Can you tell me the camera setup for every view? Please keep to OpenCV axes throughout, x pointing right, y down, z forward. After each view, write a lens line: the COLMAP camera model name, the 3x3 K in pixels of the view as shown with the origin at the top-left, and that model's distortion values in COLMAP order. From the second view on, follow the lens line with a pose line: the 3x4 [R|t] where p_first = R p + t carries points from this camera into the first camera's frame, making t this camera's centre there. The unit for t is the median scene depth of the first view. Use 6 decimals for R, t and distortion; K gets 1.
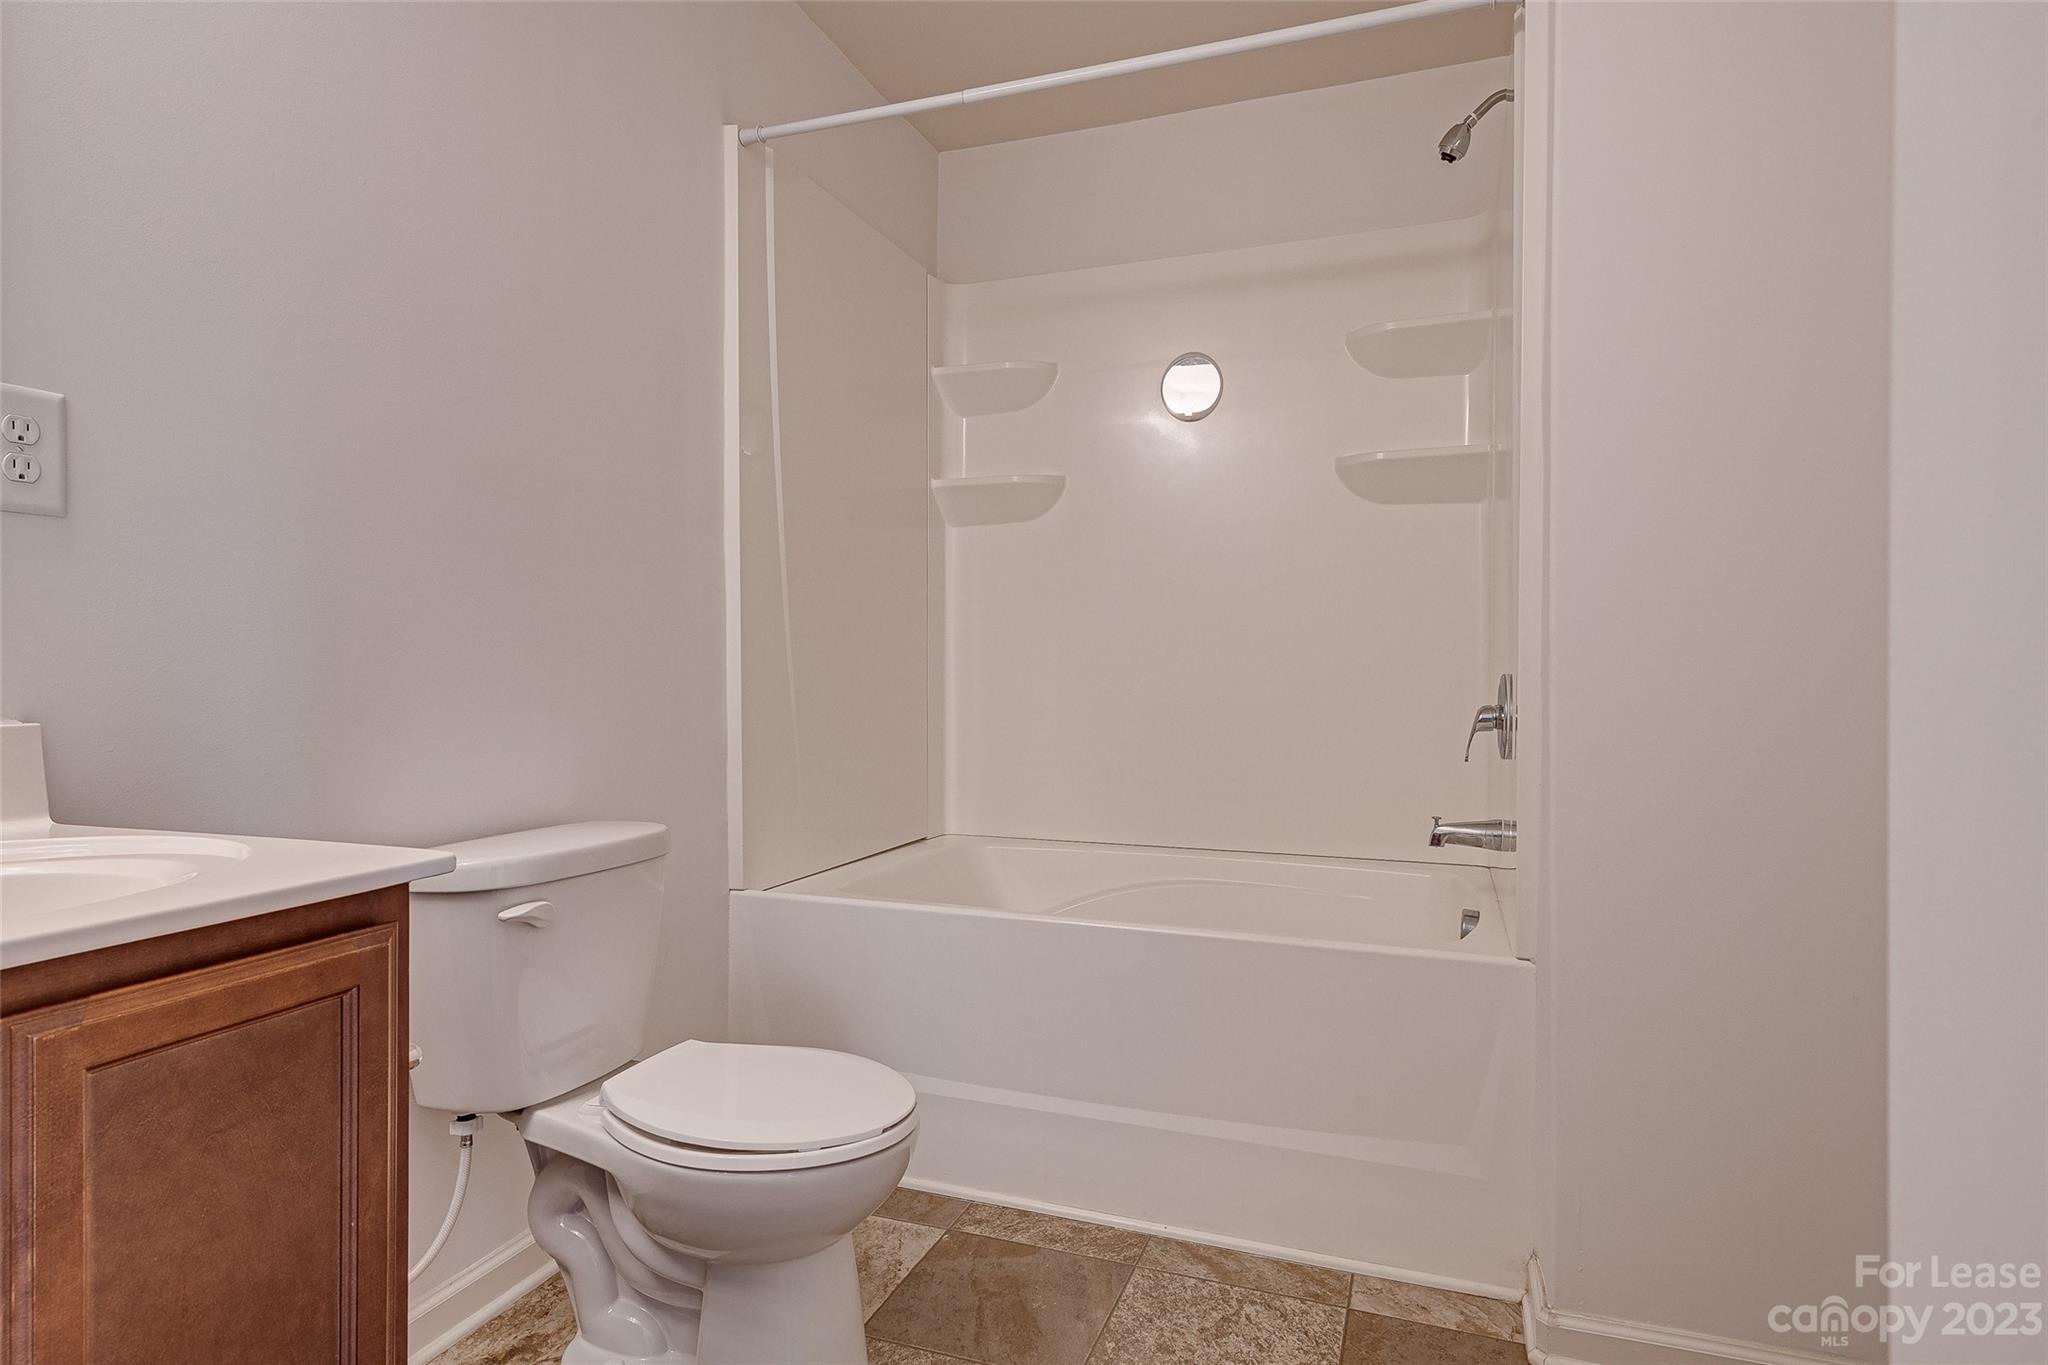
lens RADIAL K [[1141.1, 0, 987.4], [0, 1141.1, 678.1], [0, 0, 1]] dist [0.024605, -0.005270]
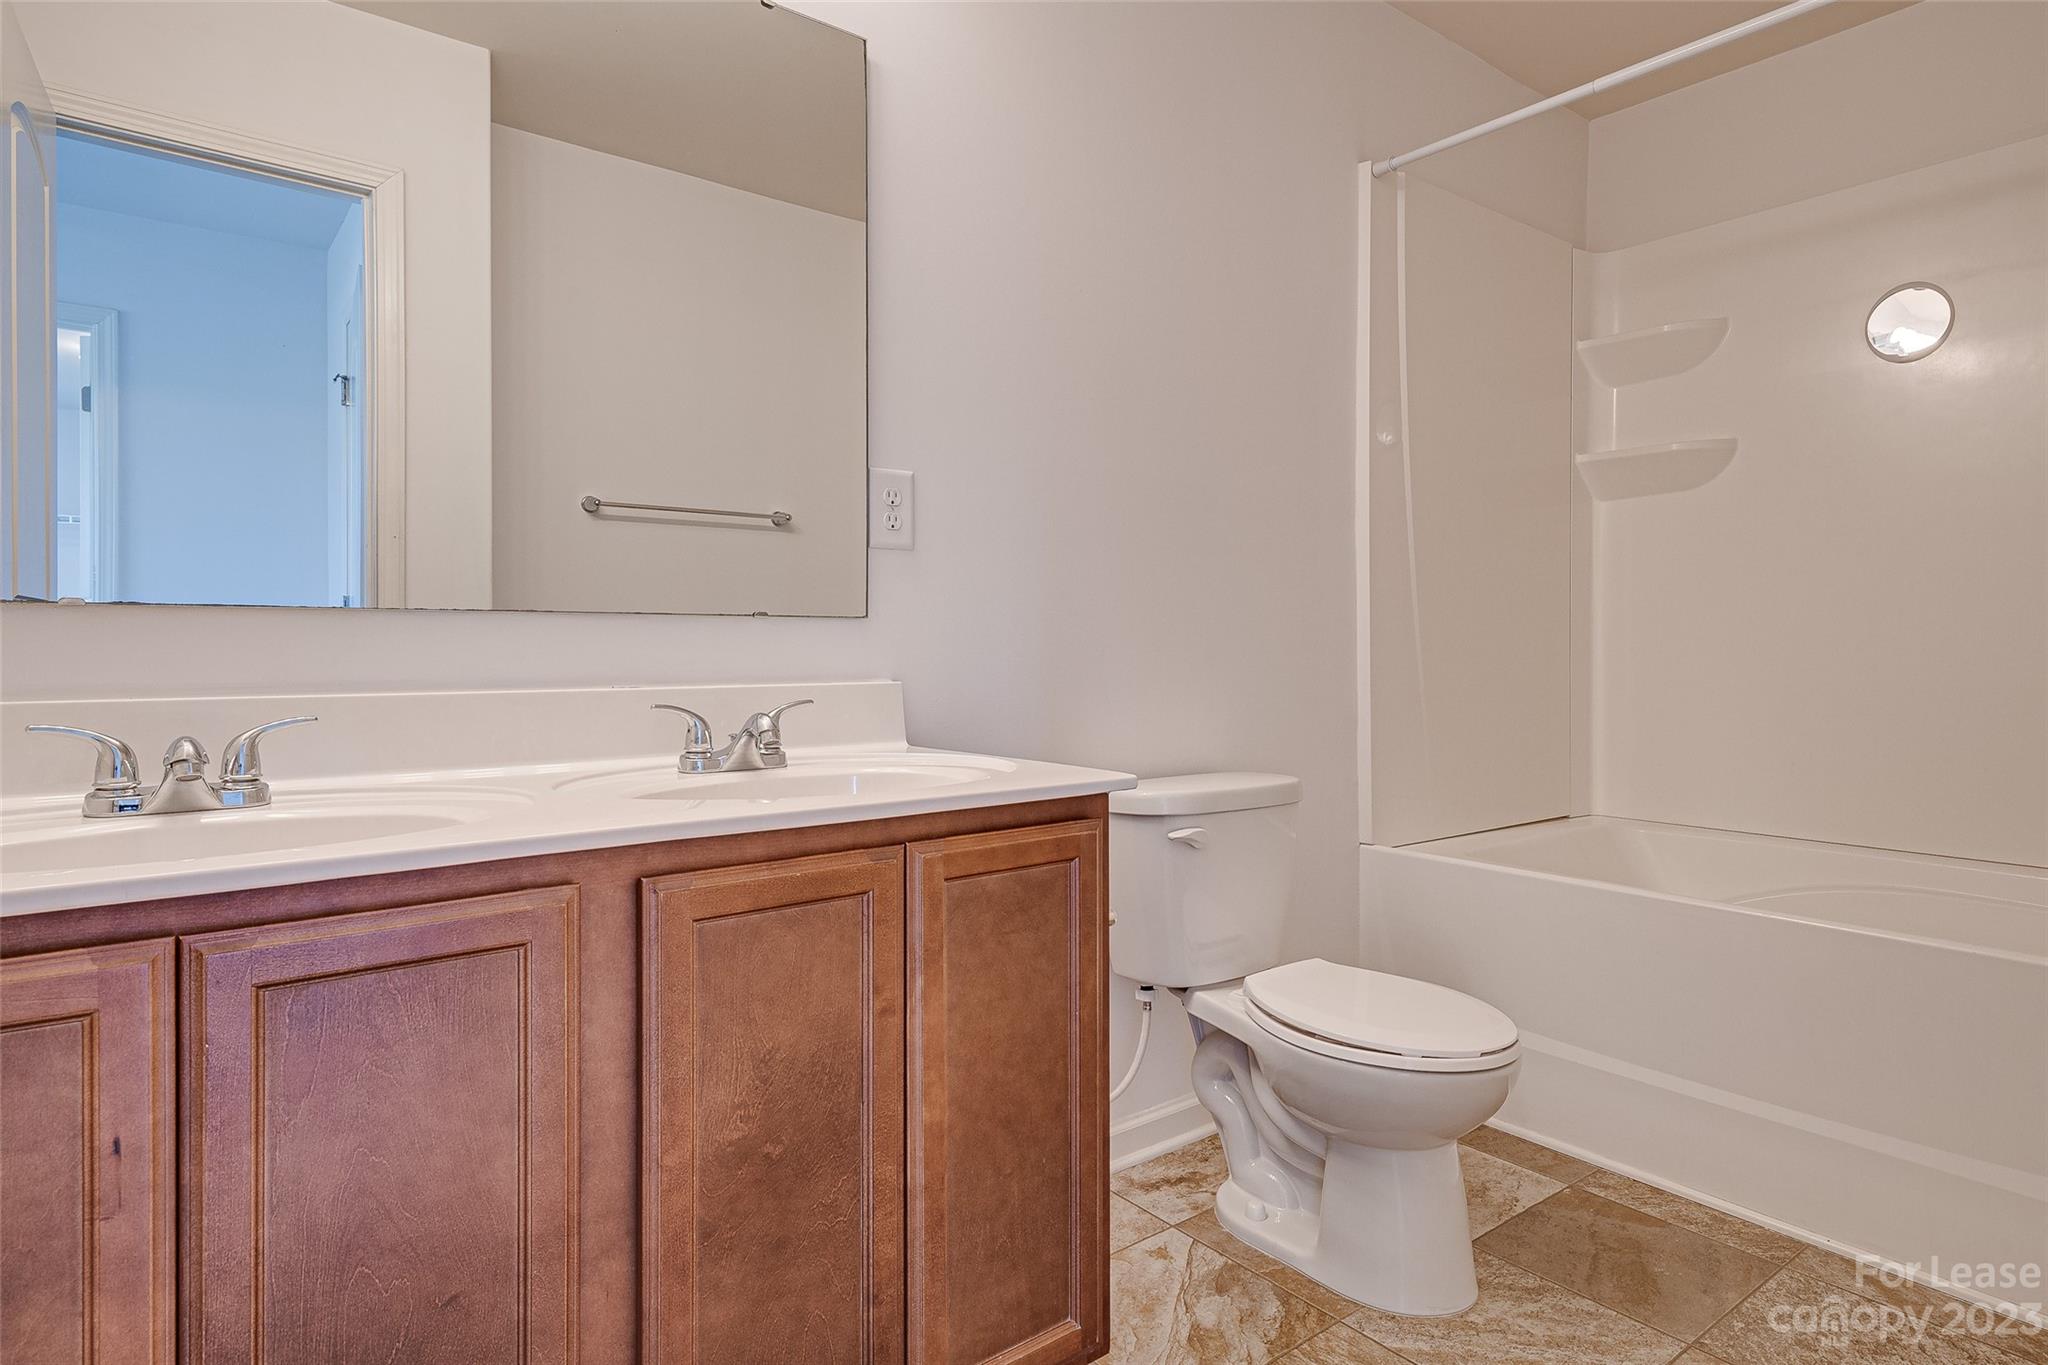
lens RADIAL K [[1141.1, 0, 1043.1], [0, 1141.1, 640.5], [0, 0, 1]] dist [0.024605, -0.005270]
pose [[0.867382, -0.004723, -0.497620, 0.087726], [-0.002008, 0.999914, -0.012990, 0.001704], [0.497638, 0.012267, 0.867298, -0.180240]]
